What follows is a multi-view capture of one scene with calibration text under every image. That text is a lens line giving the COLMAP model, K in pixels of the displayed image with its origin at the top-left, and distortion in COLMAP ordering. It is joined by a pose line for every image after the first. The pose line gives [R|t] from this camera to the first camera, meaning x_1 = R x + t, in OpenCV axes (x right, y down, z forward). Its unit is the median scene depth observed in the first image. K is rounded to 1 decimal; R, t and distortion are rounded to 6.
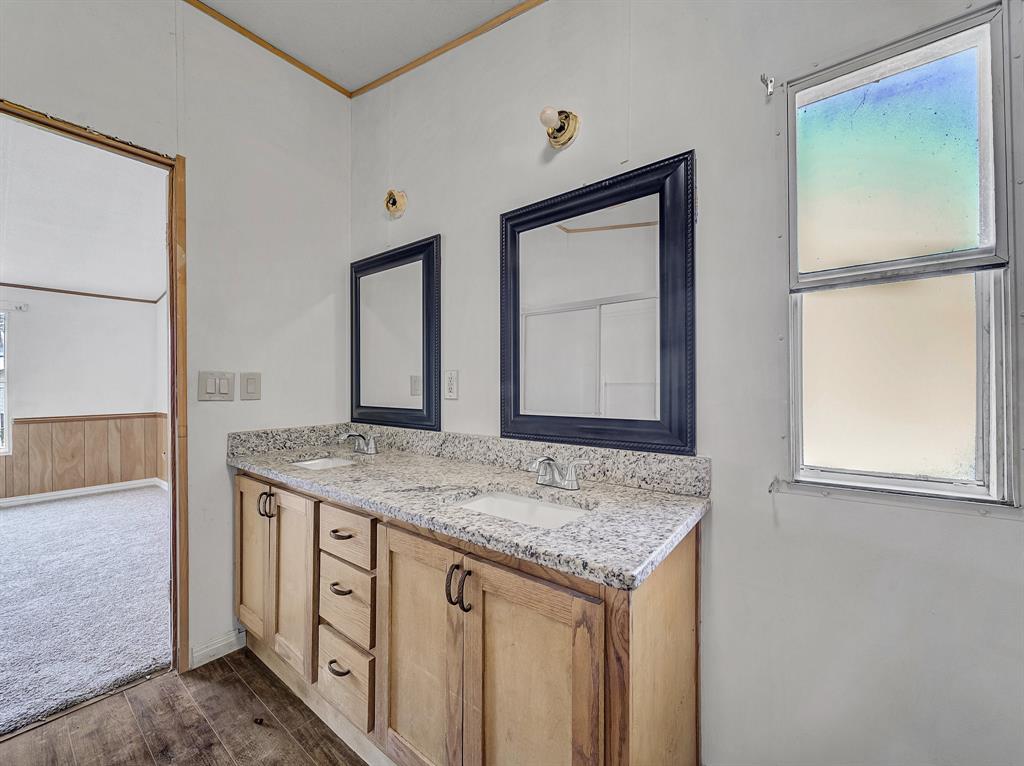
lens RADIAL K [[406.5, 0, 516.1], [0, 406.5, 387.3], [0, 0, 1]] dist [-0.001552, -0.000750]
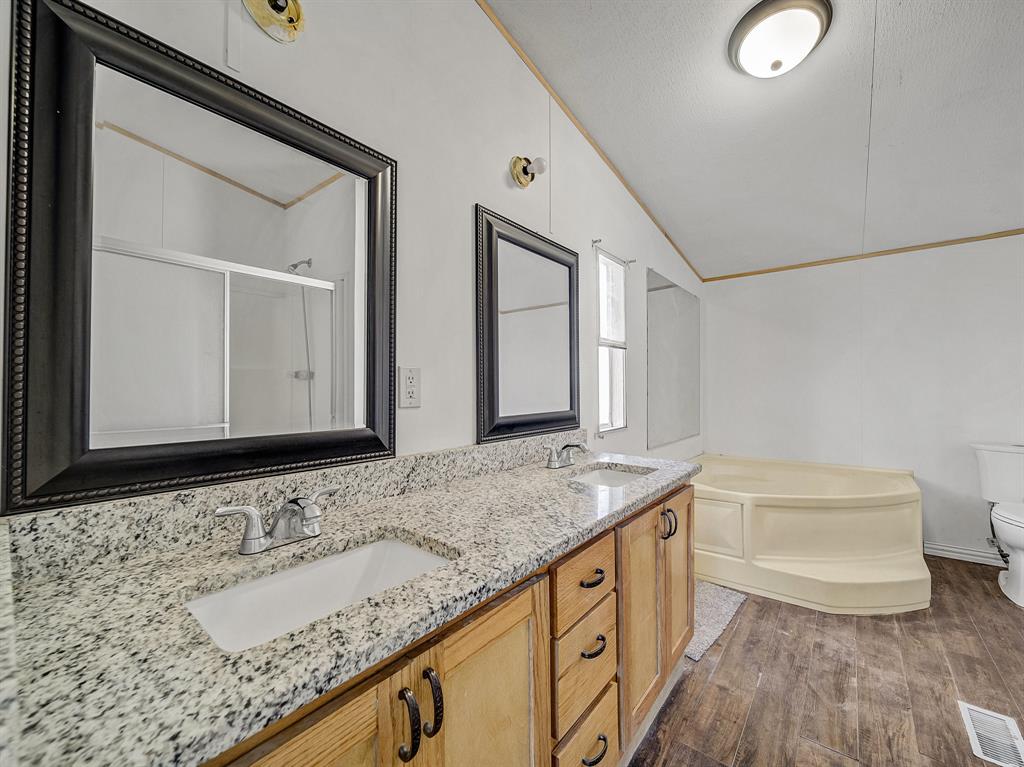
lens RADIAL K [[406.5, 0, 516.1], [0, 406.5, 387.8], [0, 0, 1]] dist [-0.001552, -0.000750]
pose [[0.014566, 0.007398, 0.999867, -0.936494], [0.007914, 0.999940, -0.007514, 0.003066], [-0.999863, 0.008023, 0.014506, 0.882057]]
